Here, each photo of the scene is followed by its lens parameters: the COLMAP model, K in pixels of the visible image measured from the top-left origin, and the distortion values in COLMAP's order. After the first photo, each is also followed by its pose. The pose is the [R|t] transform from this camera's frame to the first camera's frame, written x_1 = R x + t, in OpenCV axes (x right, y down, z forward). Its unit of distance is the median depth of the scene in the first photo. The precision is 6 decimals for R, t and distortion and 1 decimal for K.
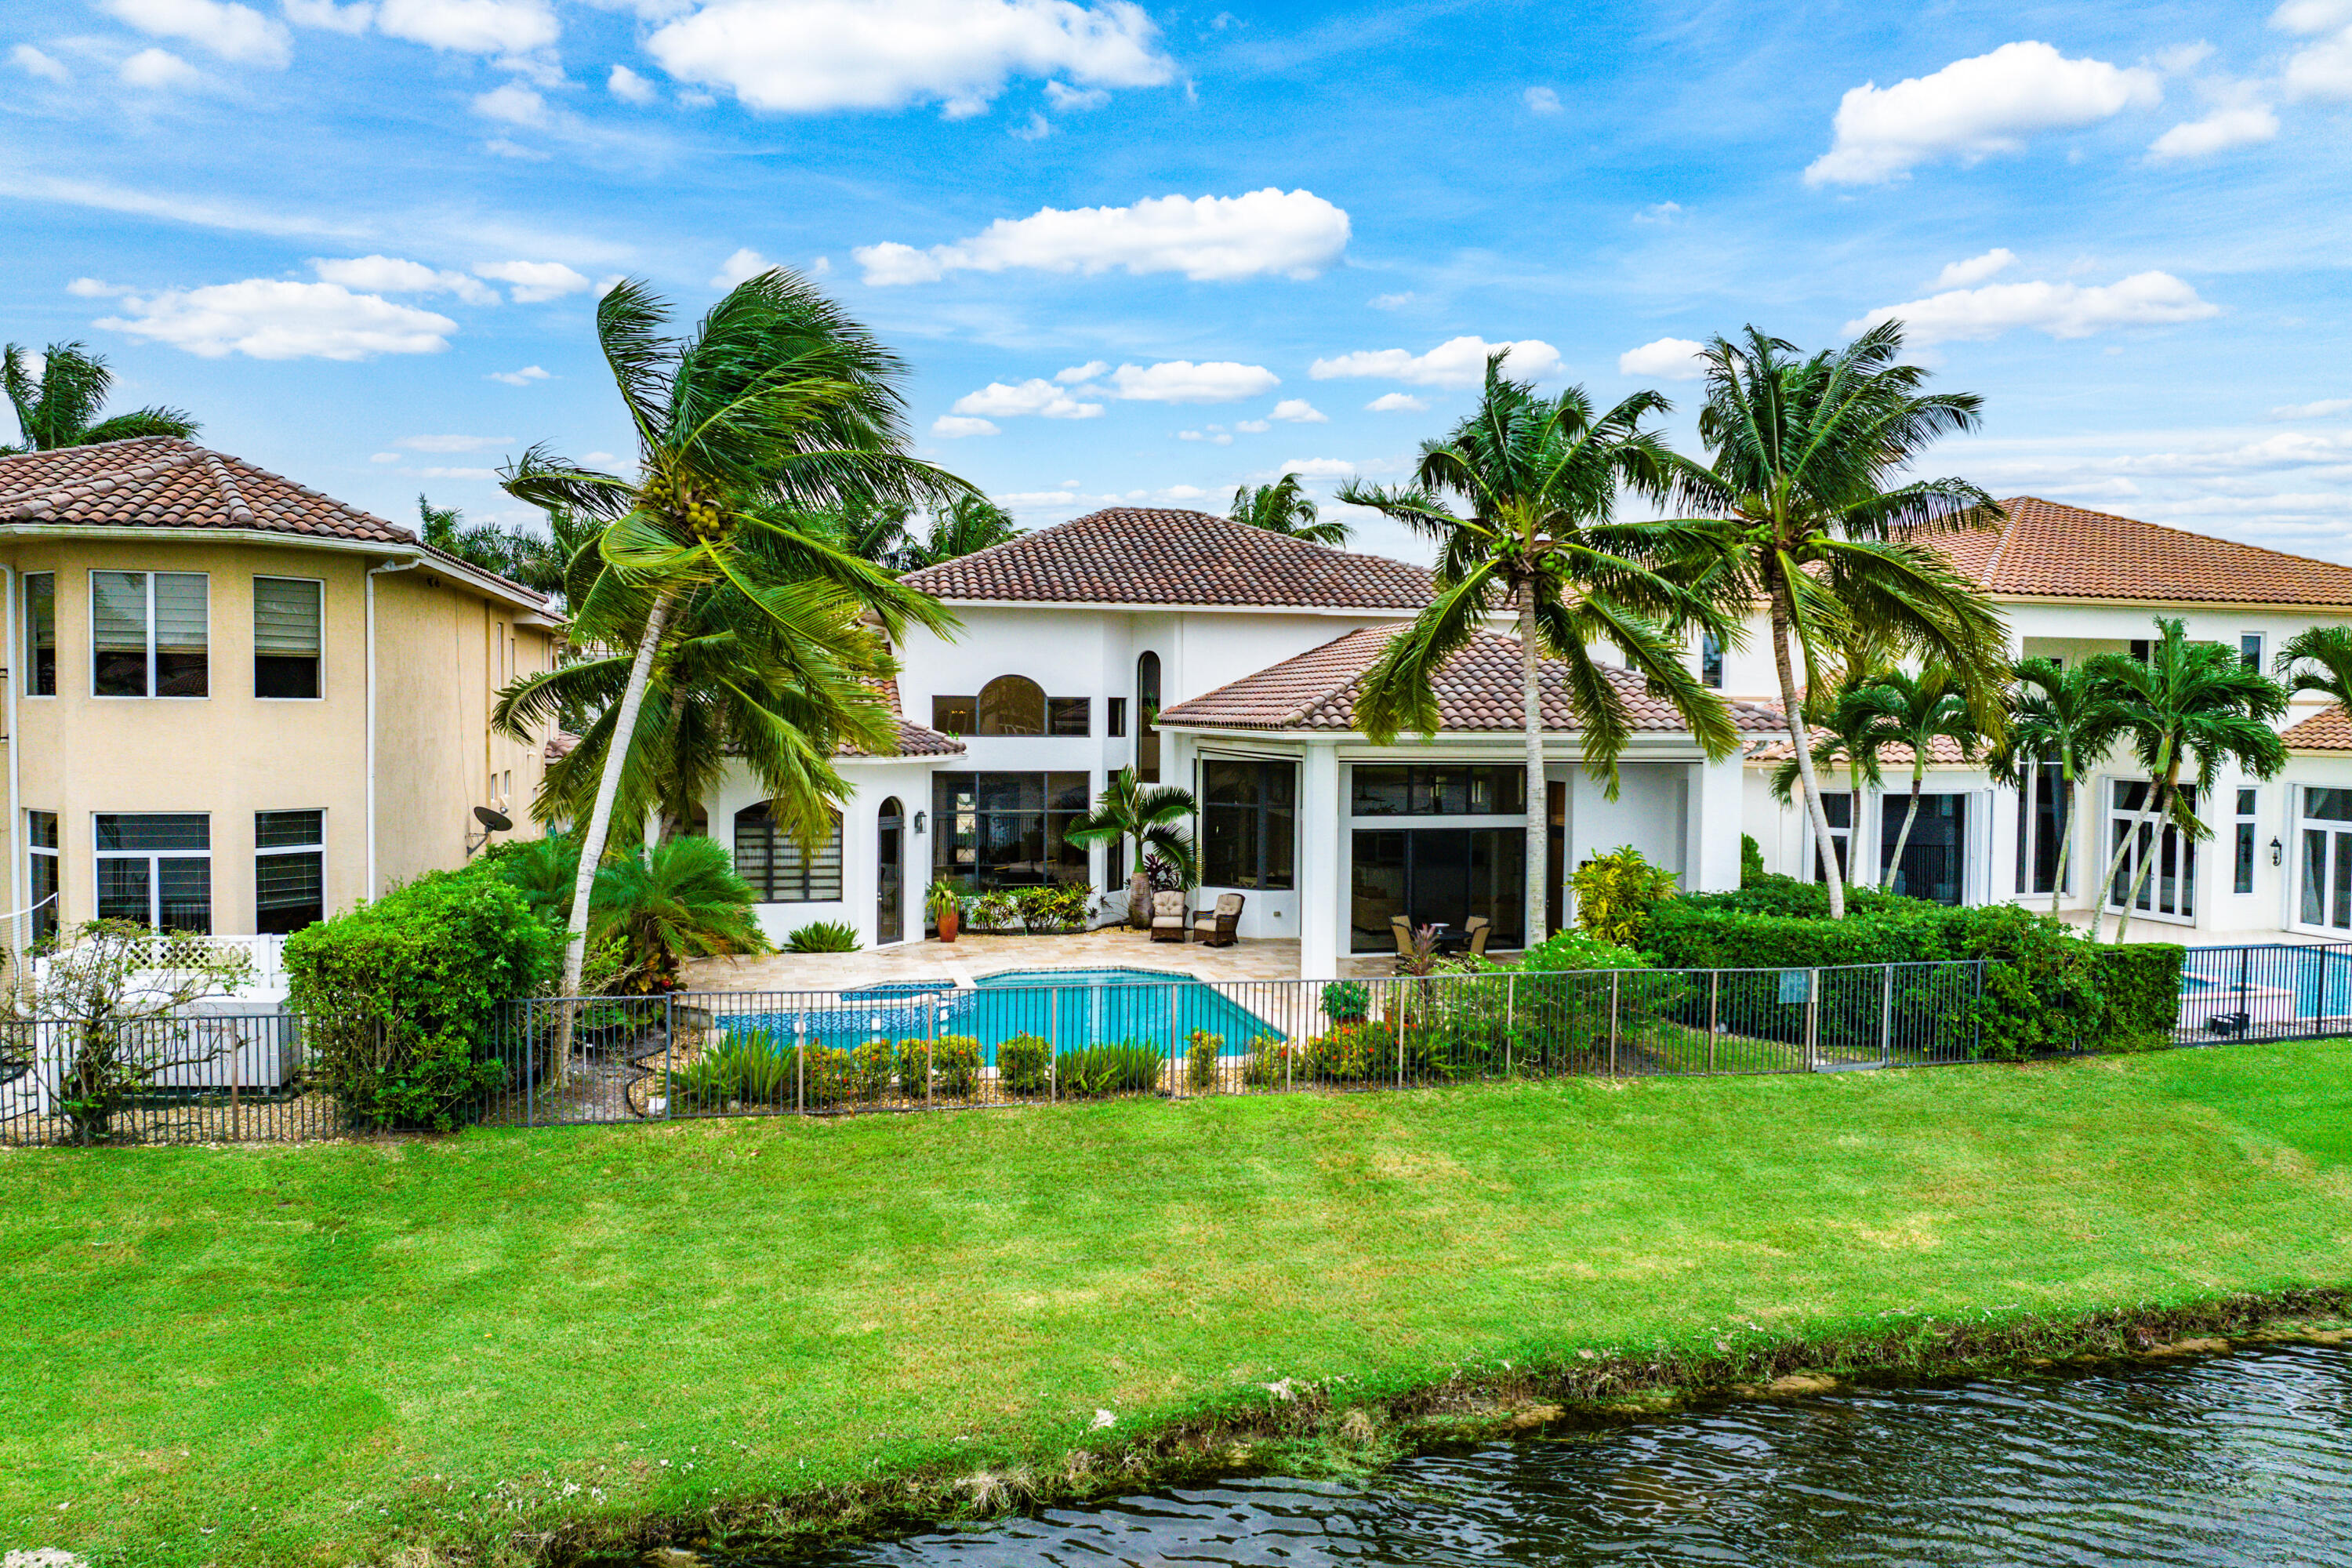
lens RADIAL K [[1639.2, 0, 1188.7], [0, 1639.2, 868.9], [0, 0, 1]] dist [-0.056721, 0.026161]
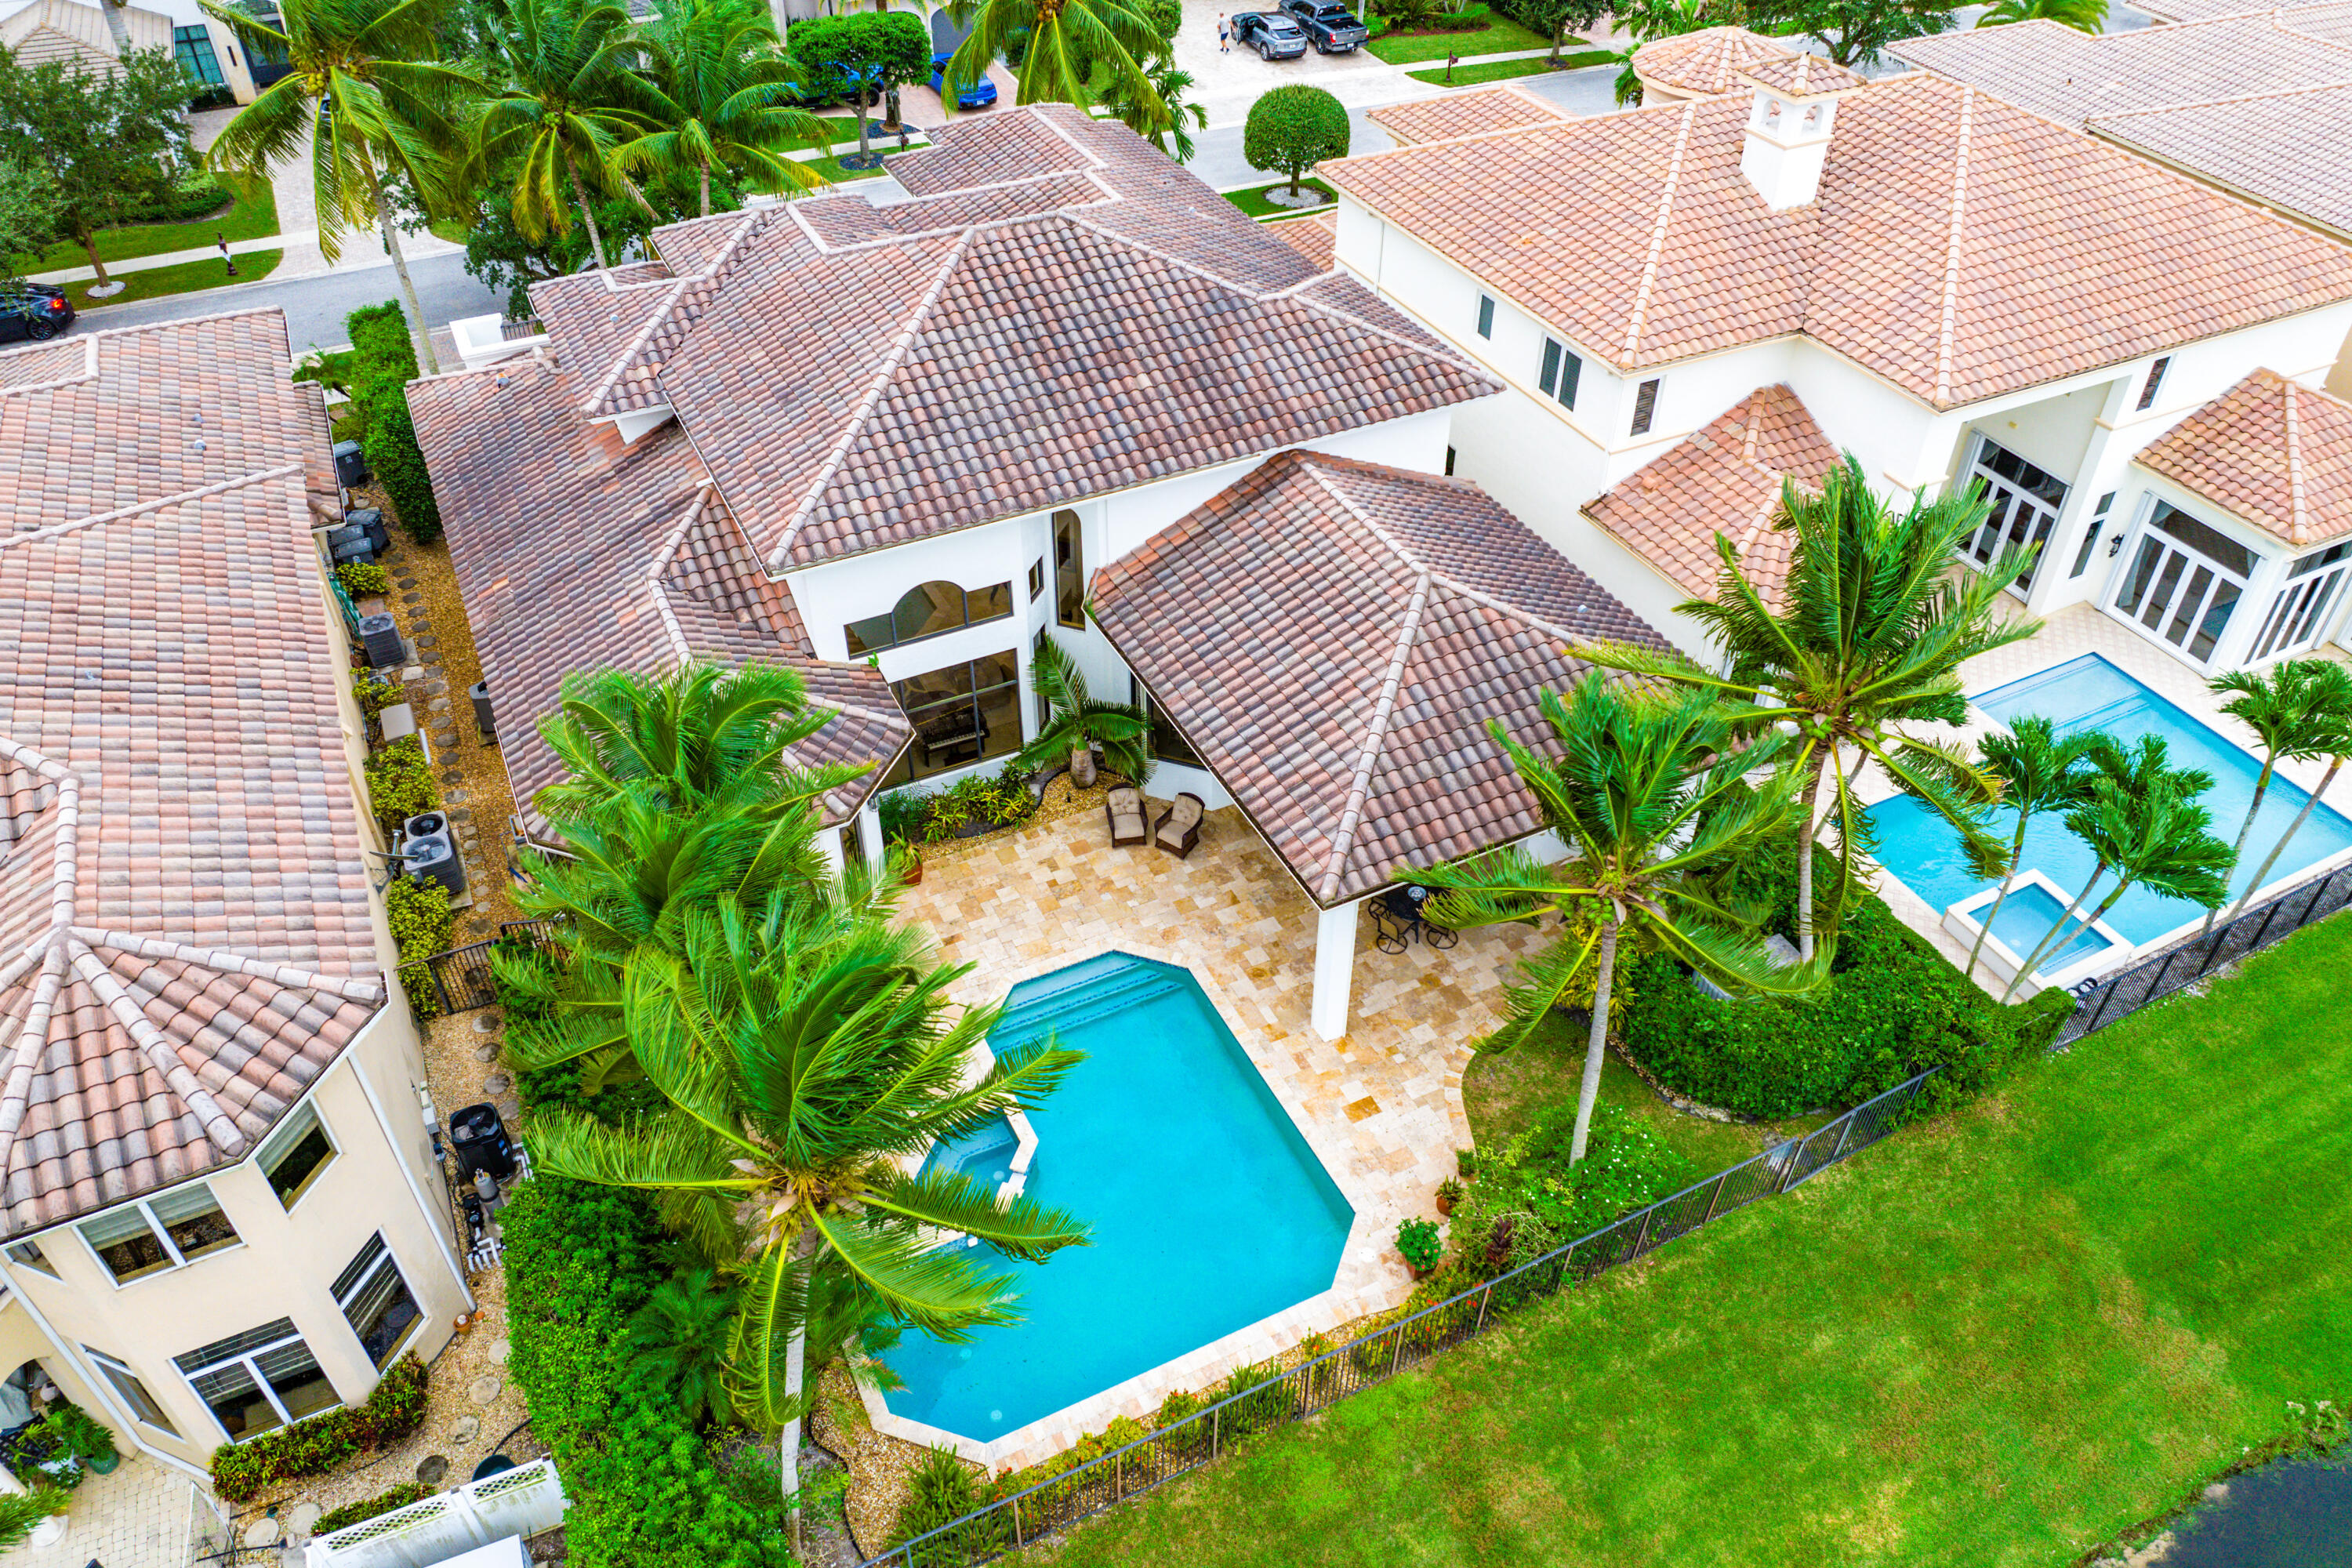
lens RADIAL K [[1564.6, 0, 1171.9], [0, 1564.6, 870.9], [0, 0, 1]] dist [-0.010183, -0.001746]
pose [[0.978411, -0.148037, 0.144209, -0.223062], [0.031310, 0.795910, 0.604605, -0.921255], [-0.204281, -0.587037, 0.783362, 0.381026]]
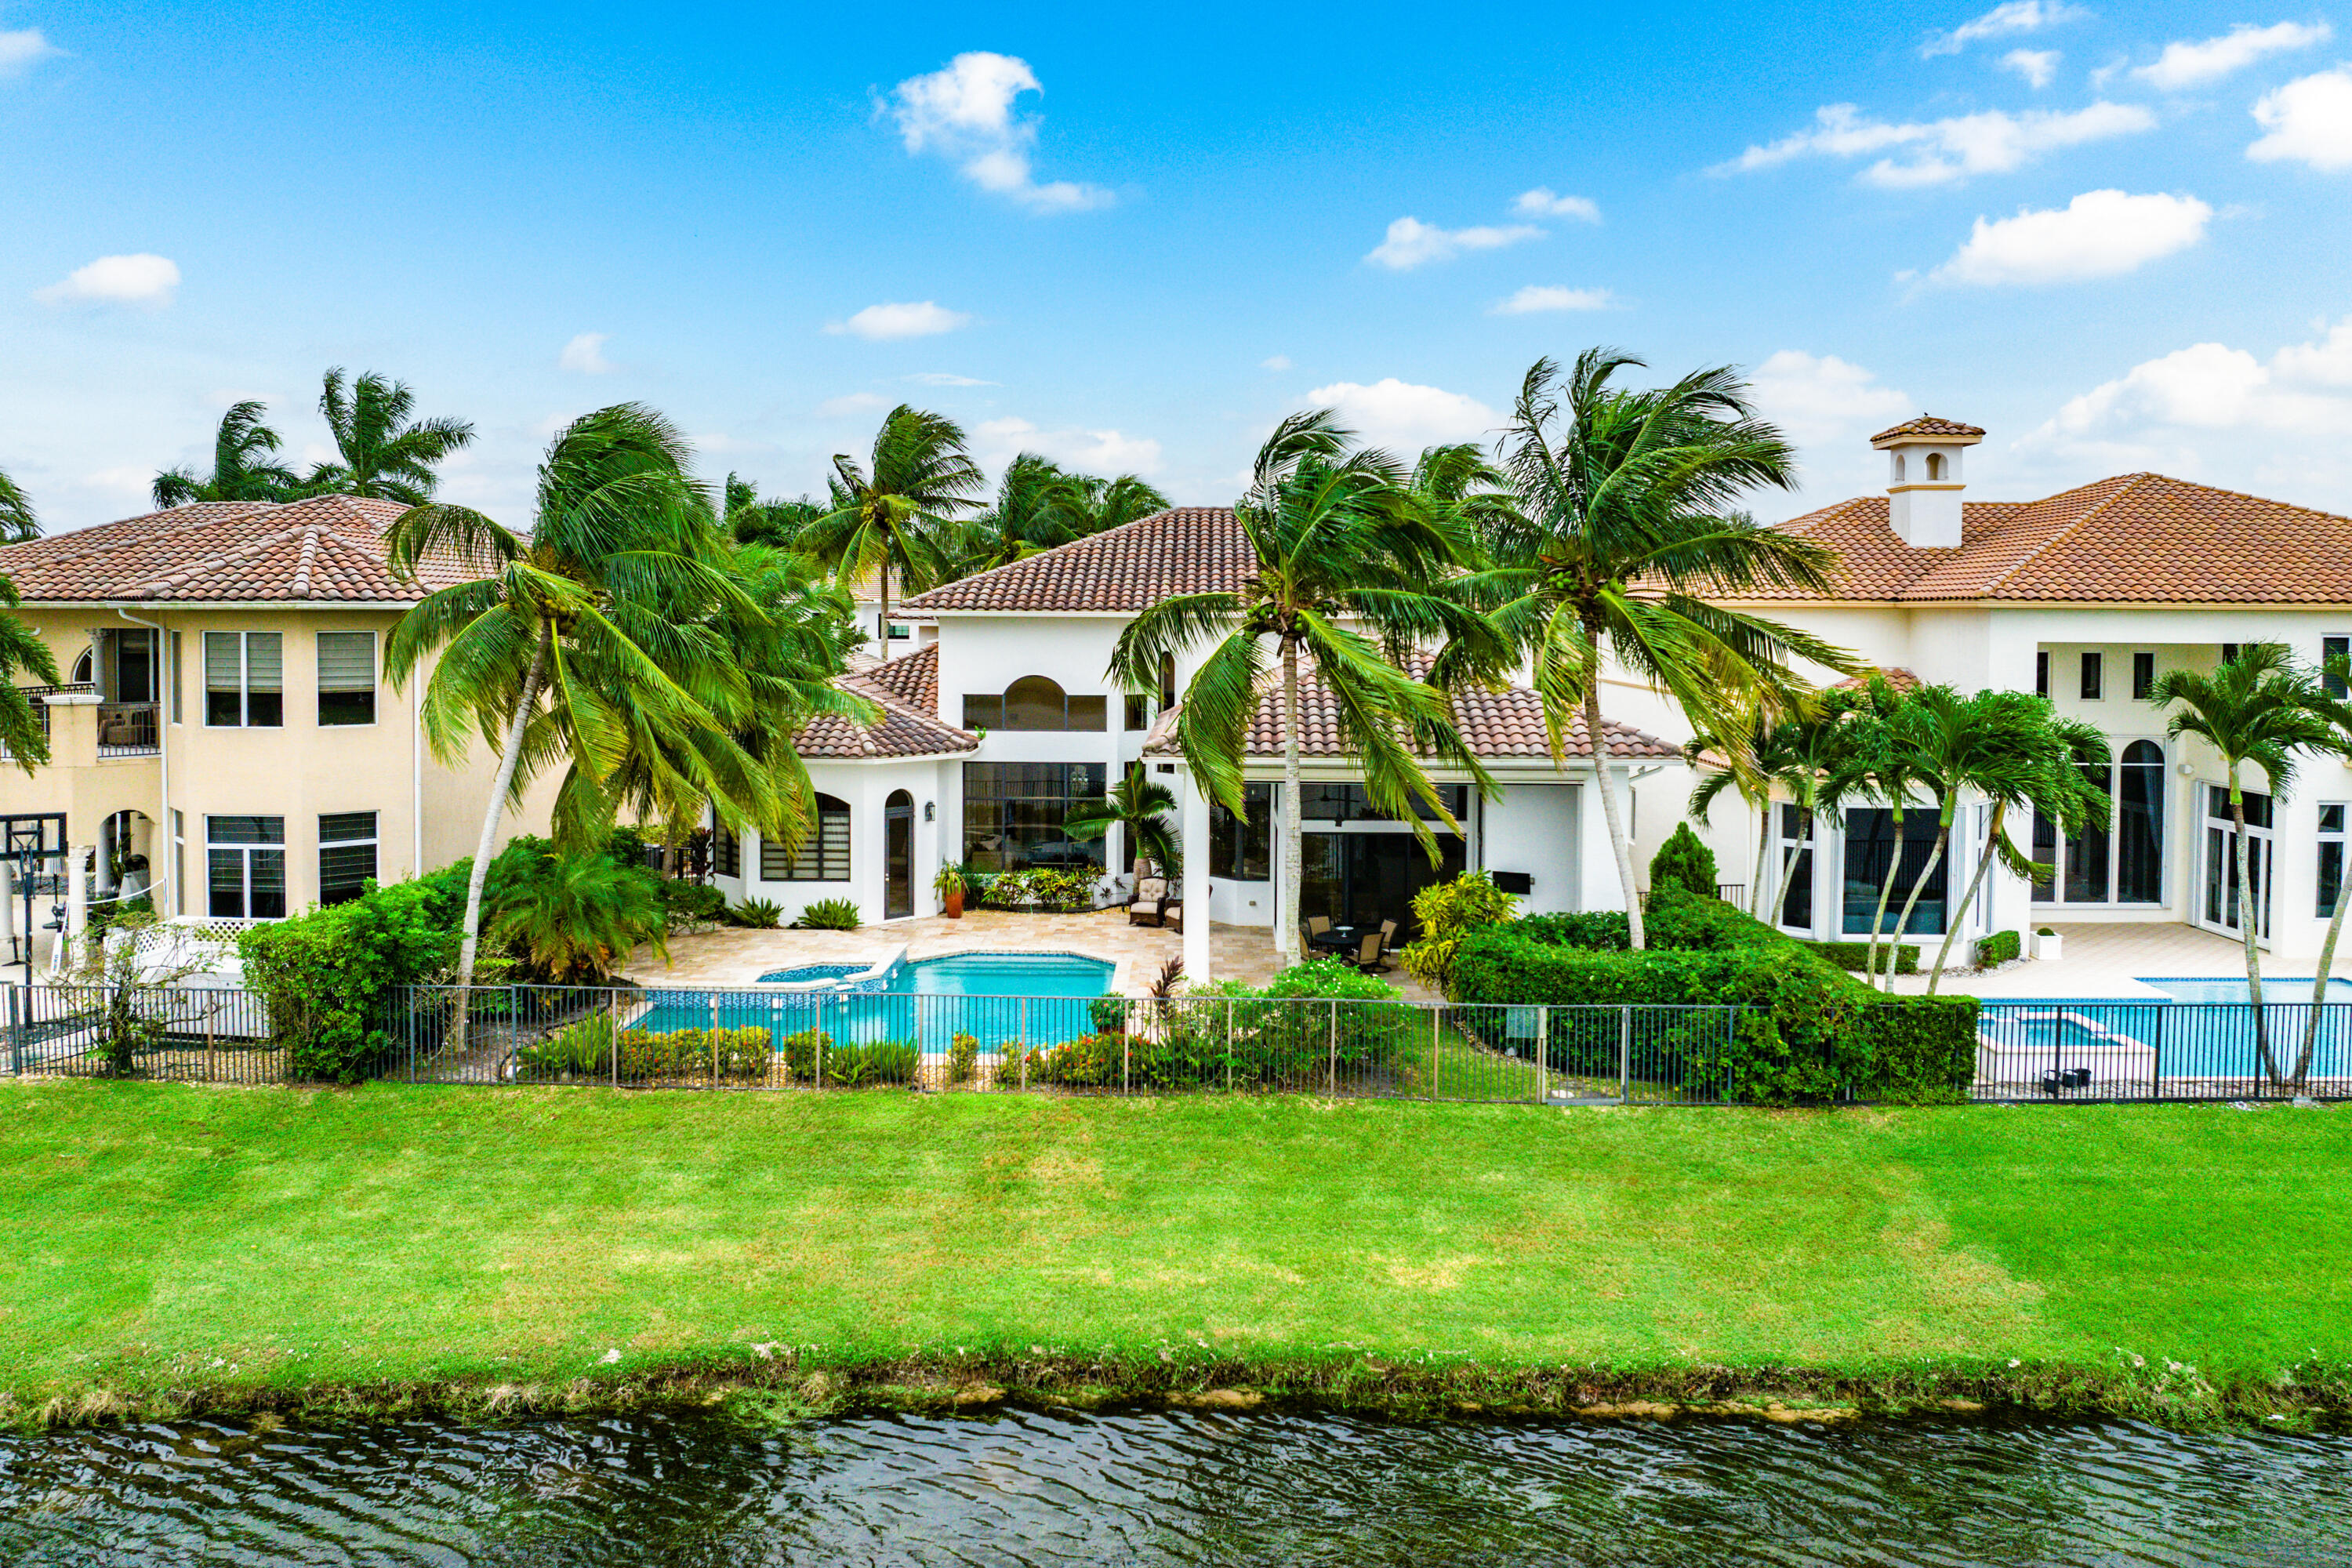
lens RADIAL K [[1672.2, 0, 1176.0], [0, 1672.2, 784.0], [0, 0, 1]] dist [-0.040211, 0.007601]
pose [[0.966712, 0.022735, -0.254857, 0.500016], [-0.021962, 0.999742, 0.005879, -0.098702], [0.254924, -0.000086, 0.966961, -0.122804]]
